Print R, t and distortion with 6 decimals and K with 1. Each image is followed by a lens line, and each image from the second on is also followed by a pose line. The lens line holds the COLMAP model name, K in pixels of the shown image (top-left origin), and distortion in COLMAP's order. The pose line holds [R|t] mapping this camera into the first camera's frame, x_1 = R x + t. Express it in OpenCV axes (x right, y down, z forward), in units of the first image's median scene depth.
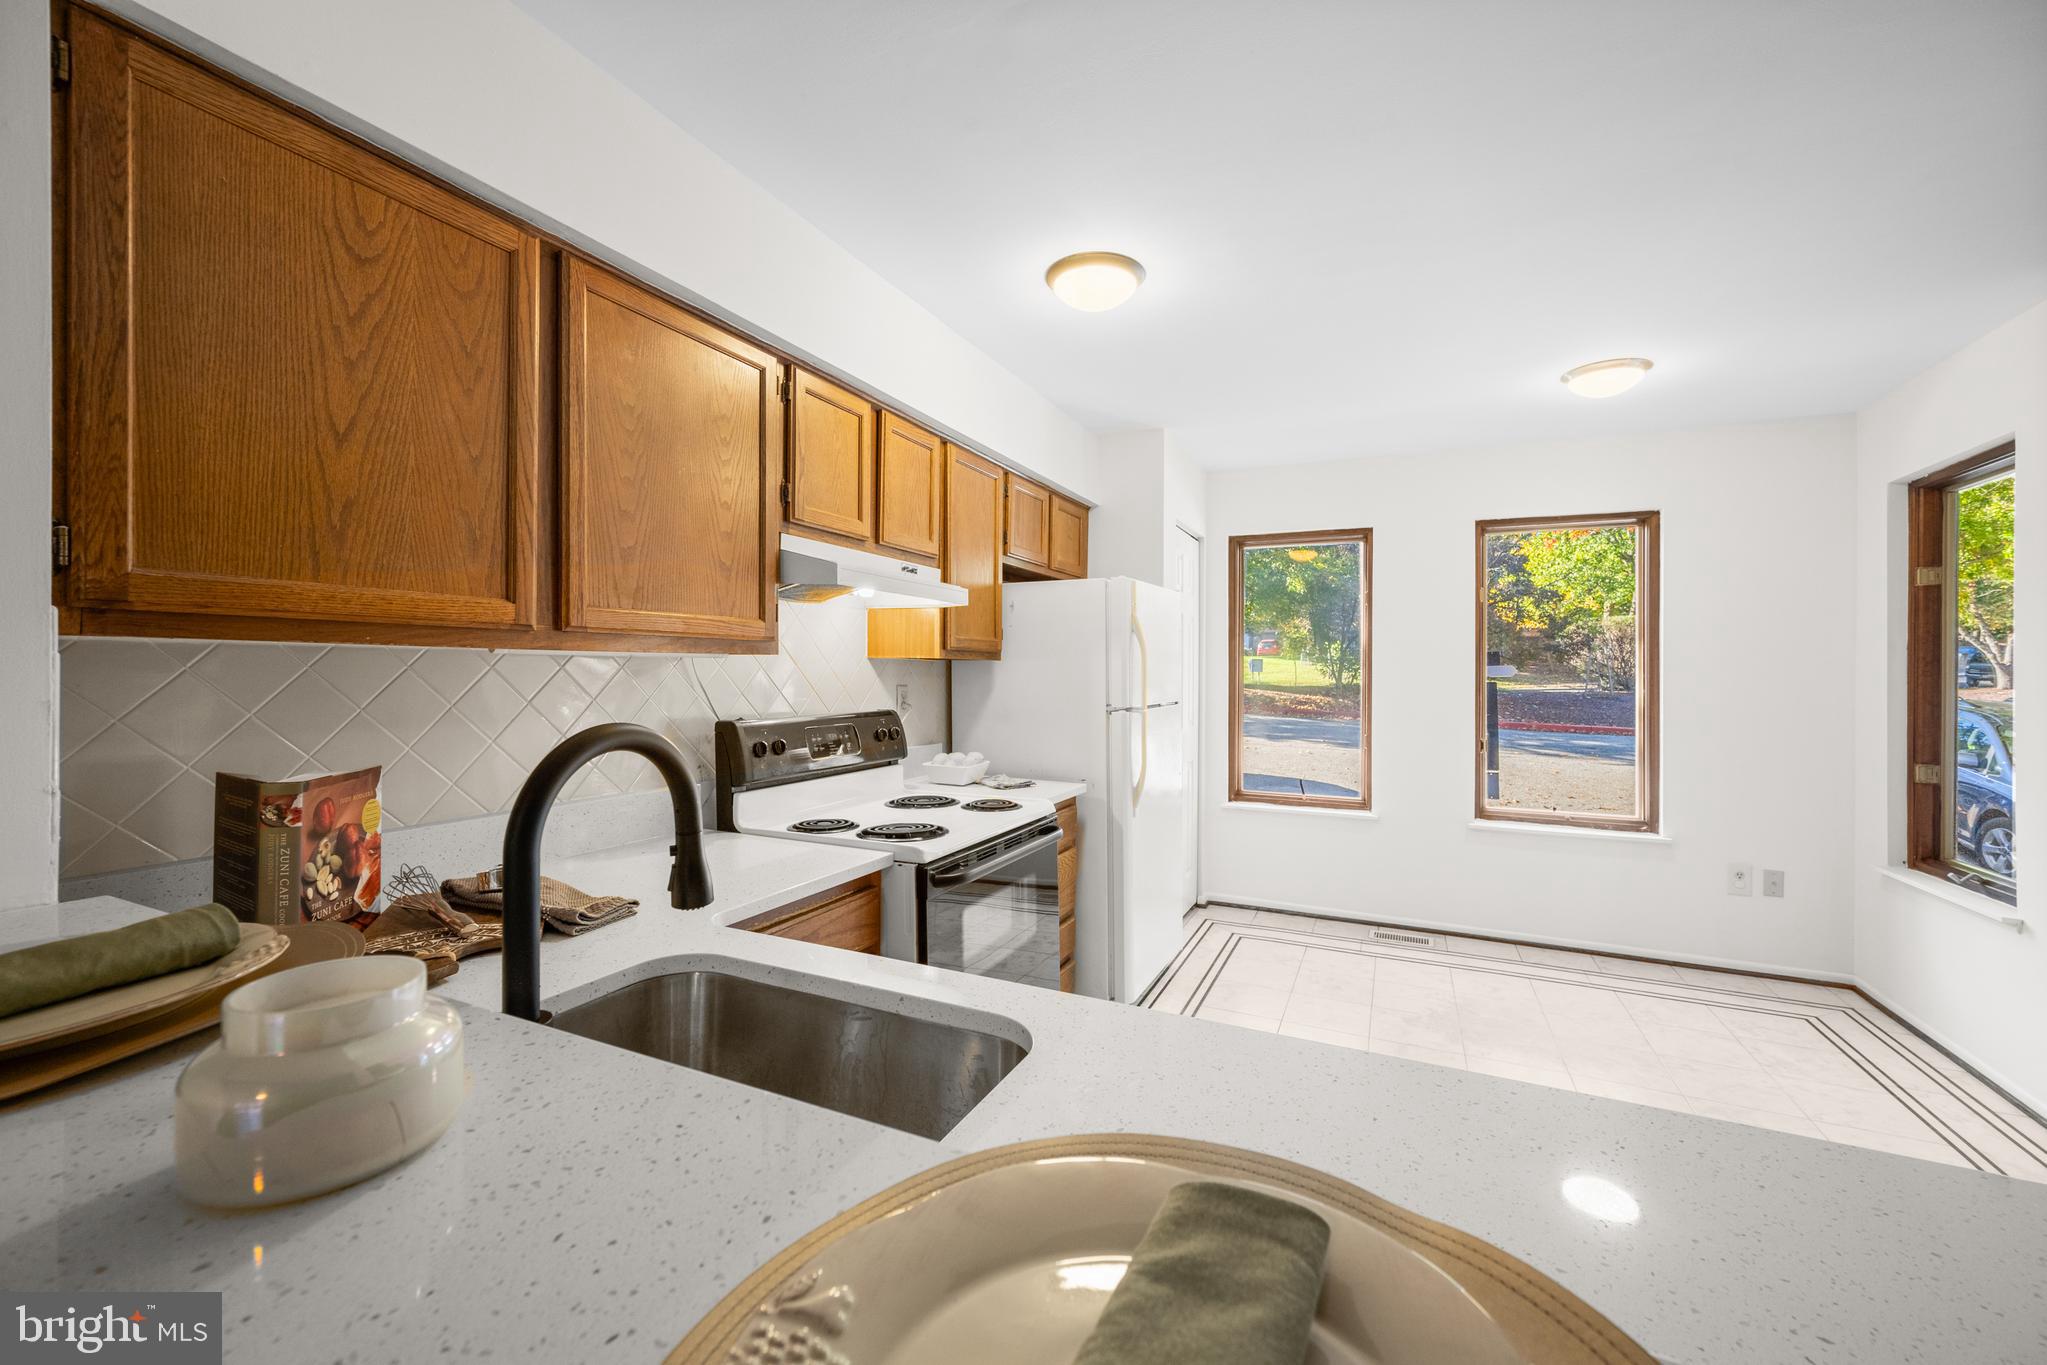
lens RADIAL K [[808.9, 0, 1034.5], [0, 808.9, 665.9], [0, 0, 1]] dist [0.000390, 0.000323]
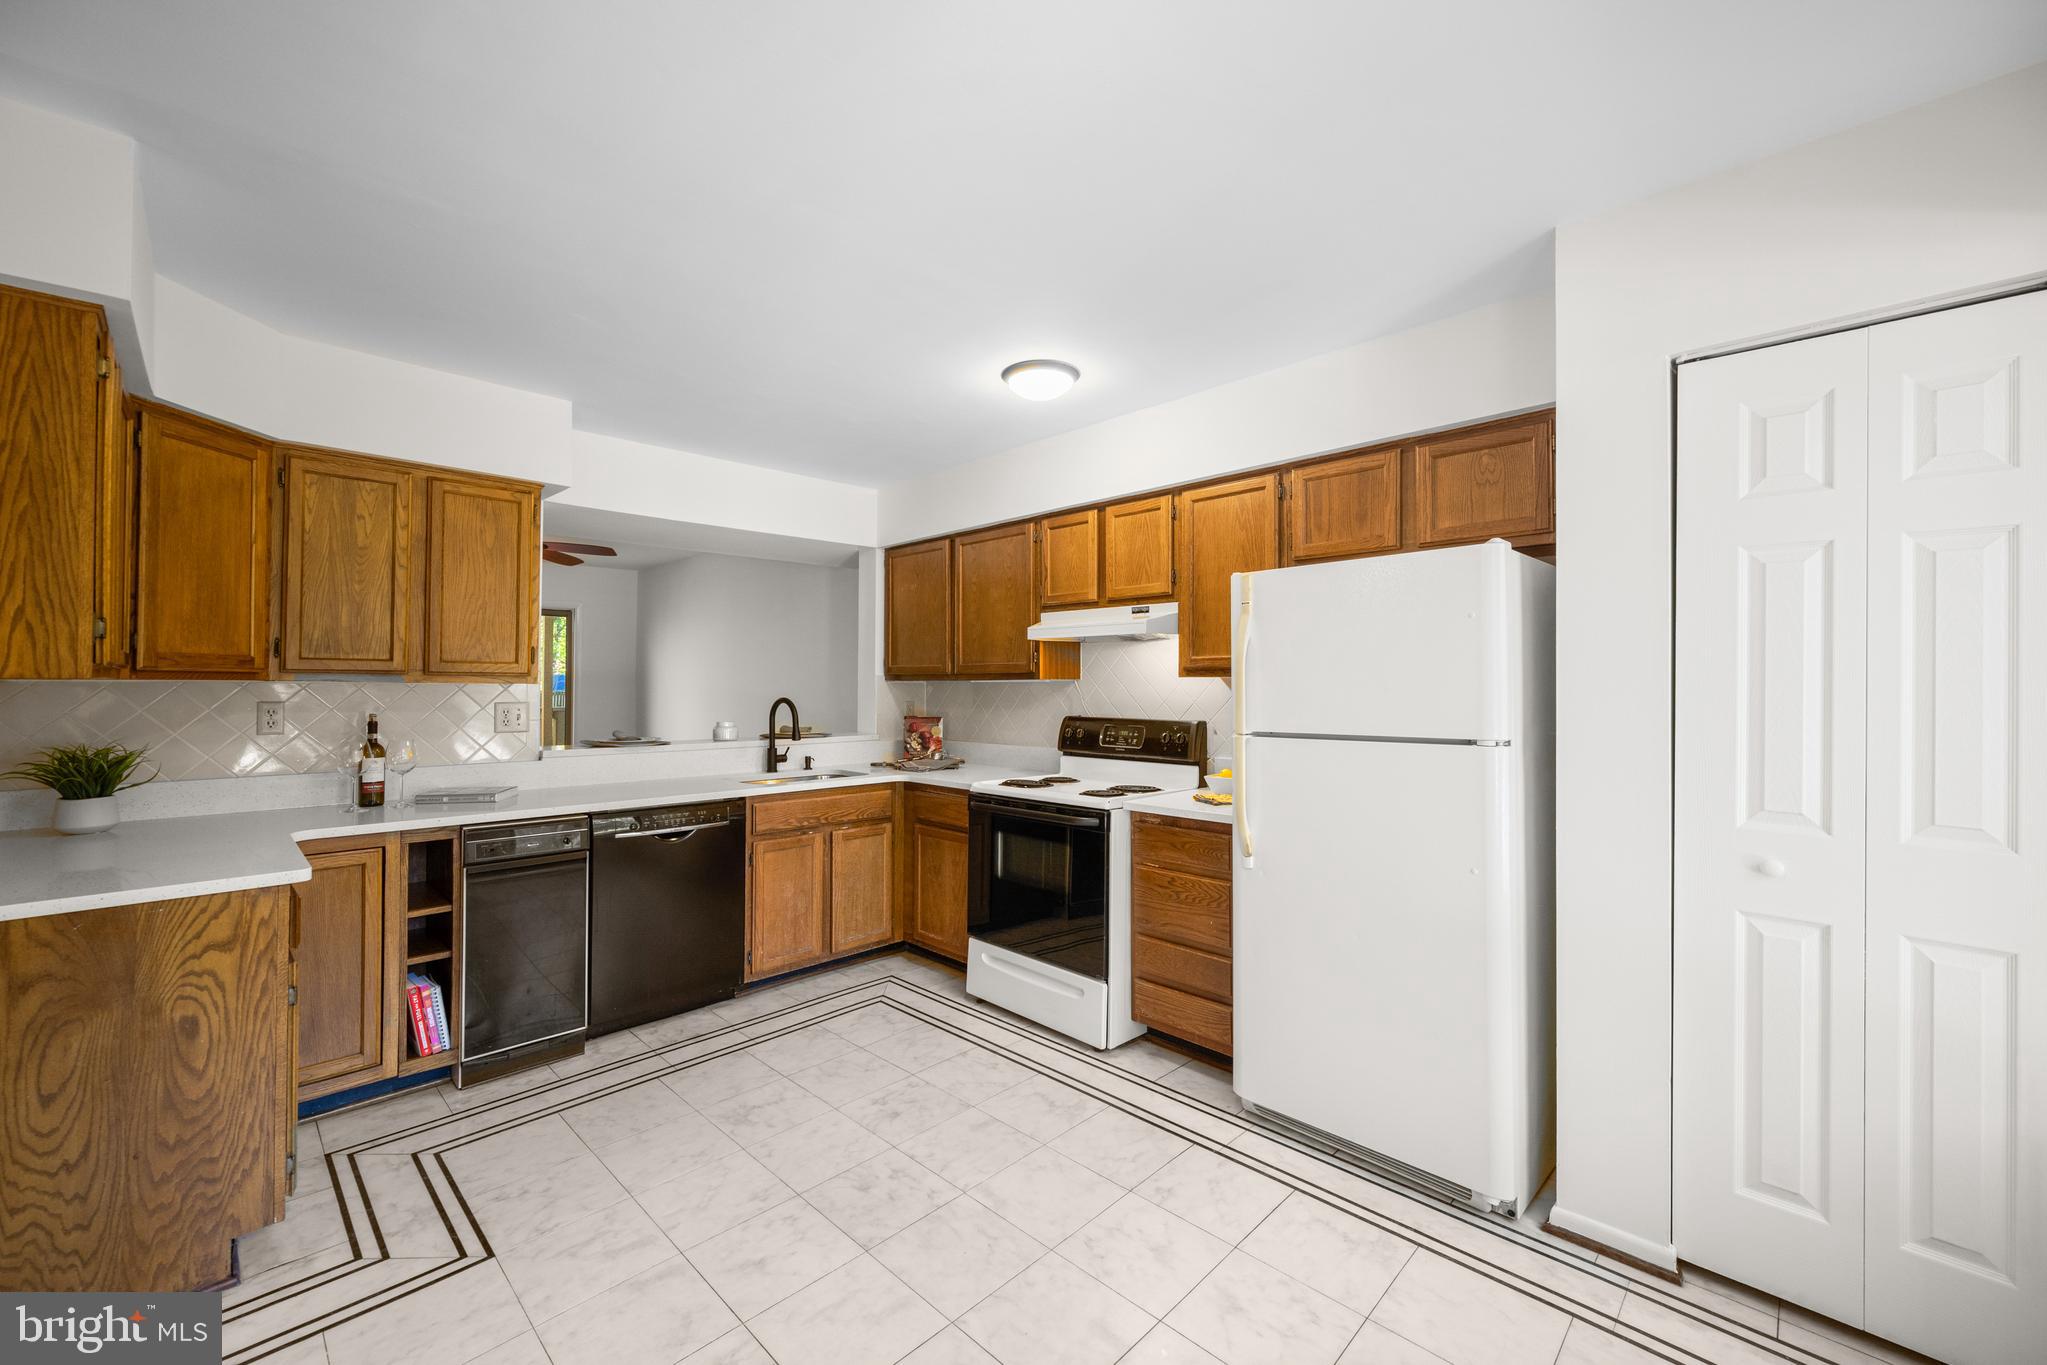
lens RADIAL K [[815.7, 0, 1020.3], [0, 815.7, 675.1], [0, 0, 1]] dist [-0.000214, 0.000644]
pose [[-0.343067, -0.021325, -0.939069, 0.956639], [-0.000012, 0.999742, -0.022699, 0.012414], [0.939311, -0.007775, -0.342979, 1.058837]]
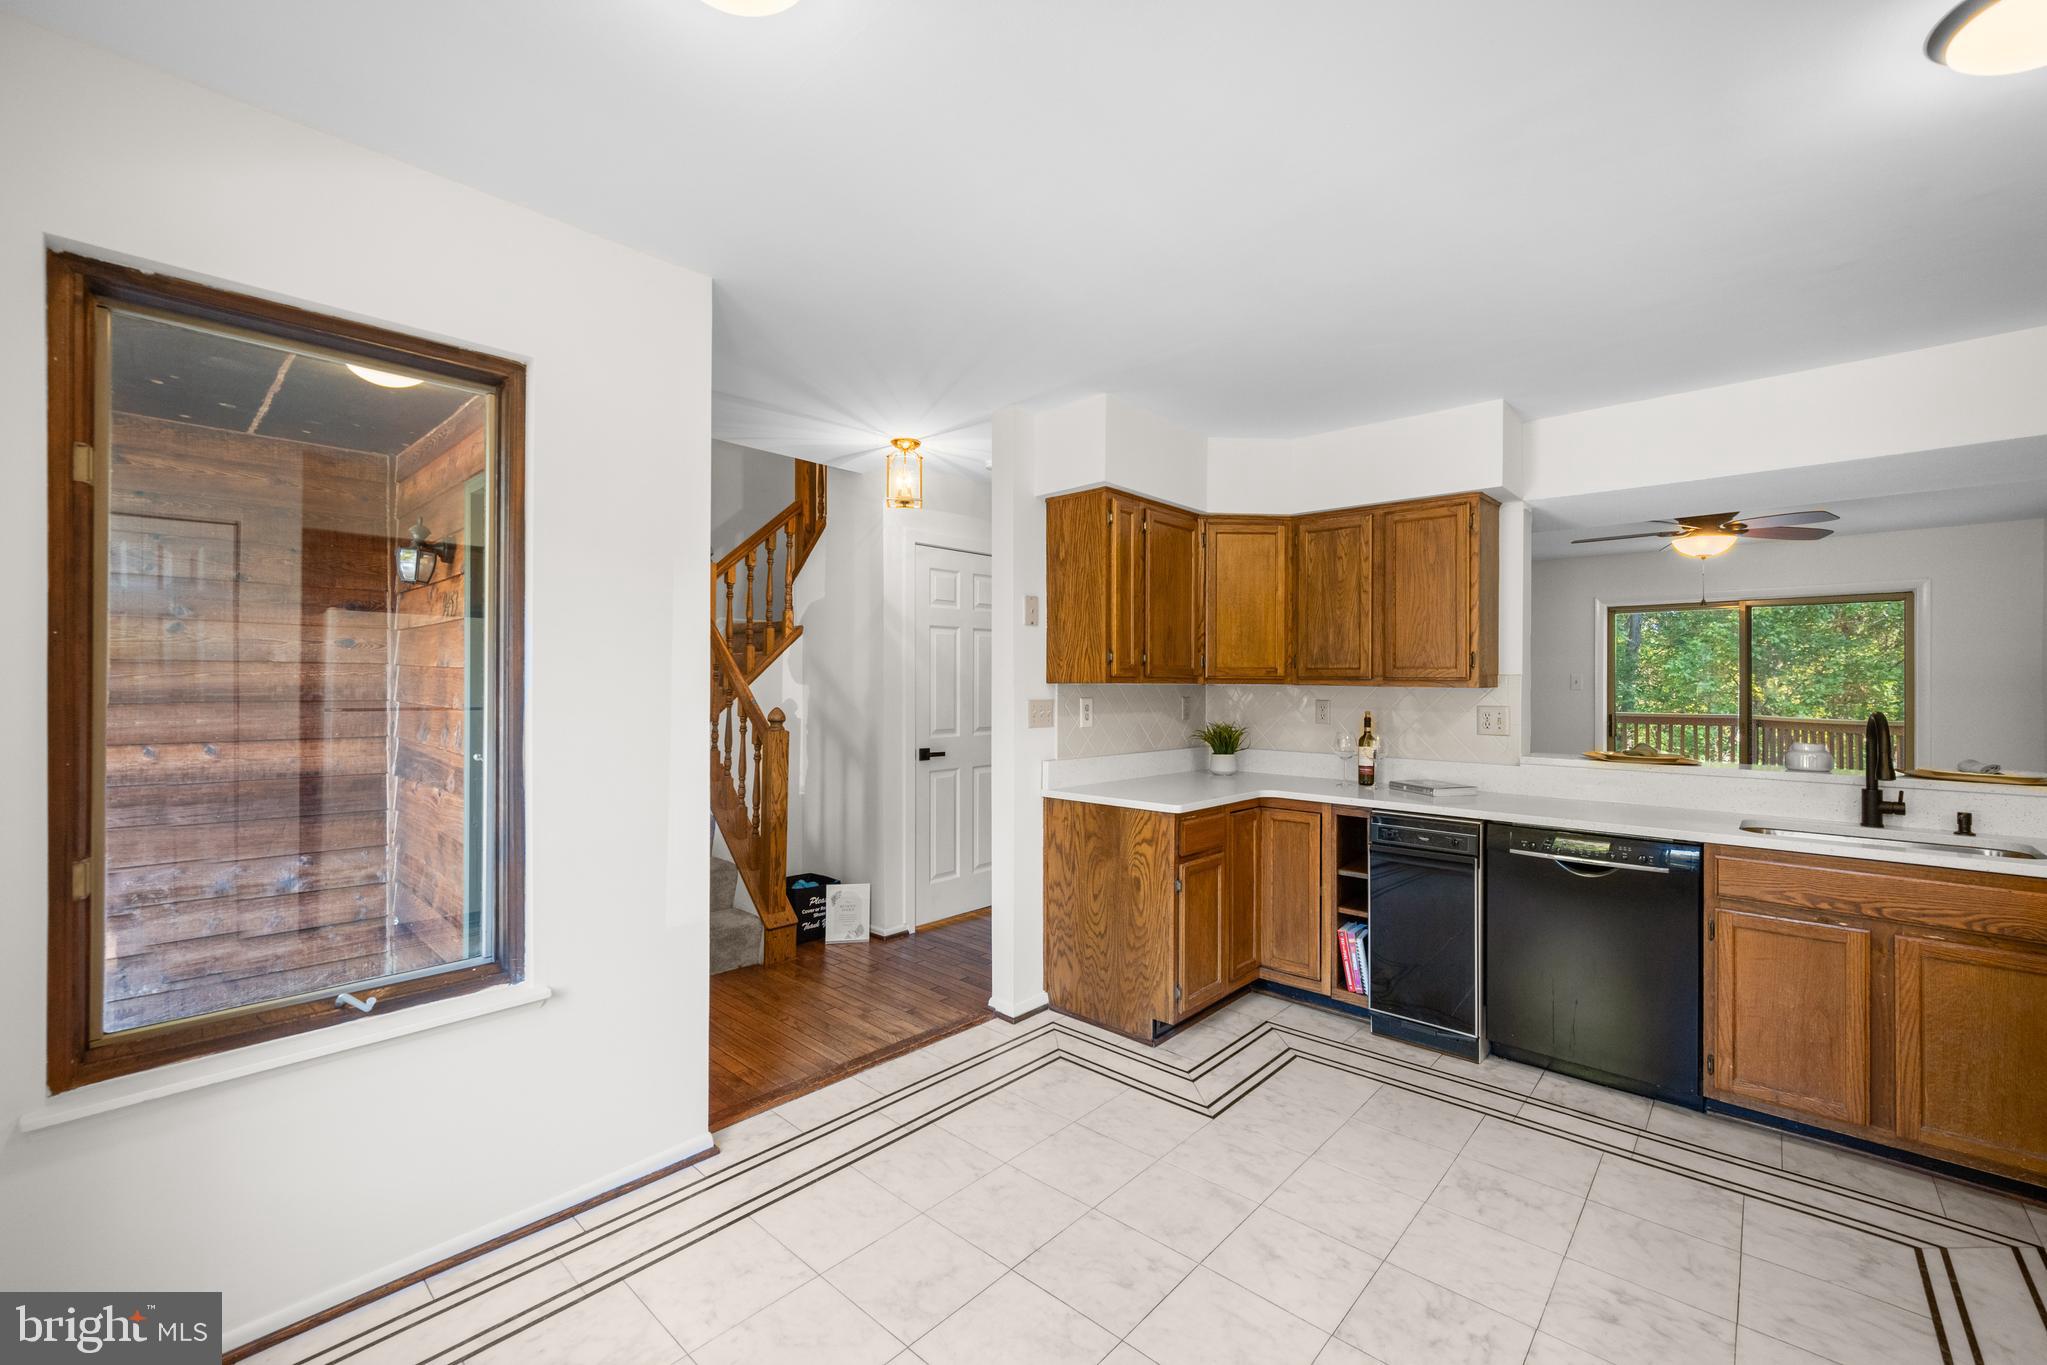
lens RADIAL K [[831.5, 0, 1016.7], [0, 831.5, 677.8], [0, 0, 1]] dist [0.000524, 0.000320]
pose [[-0.951697, -0.013073, 0.306759, 0.437027], [-0.016781, 0.999815, -0.009452, 0.007097], [-0.306578, -0.014143, -0.951740, 1.332789]]
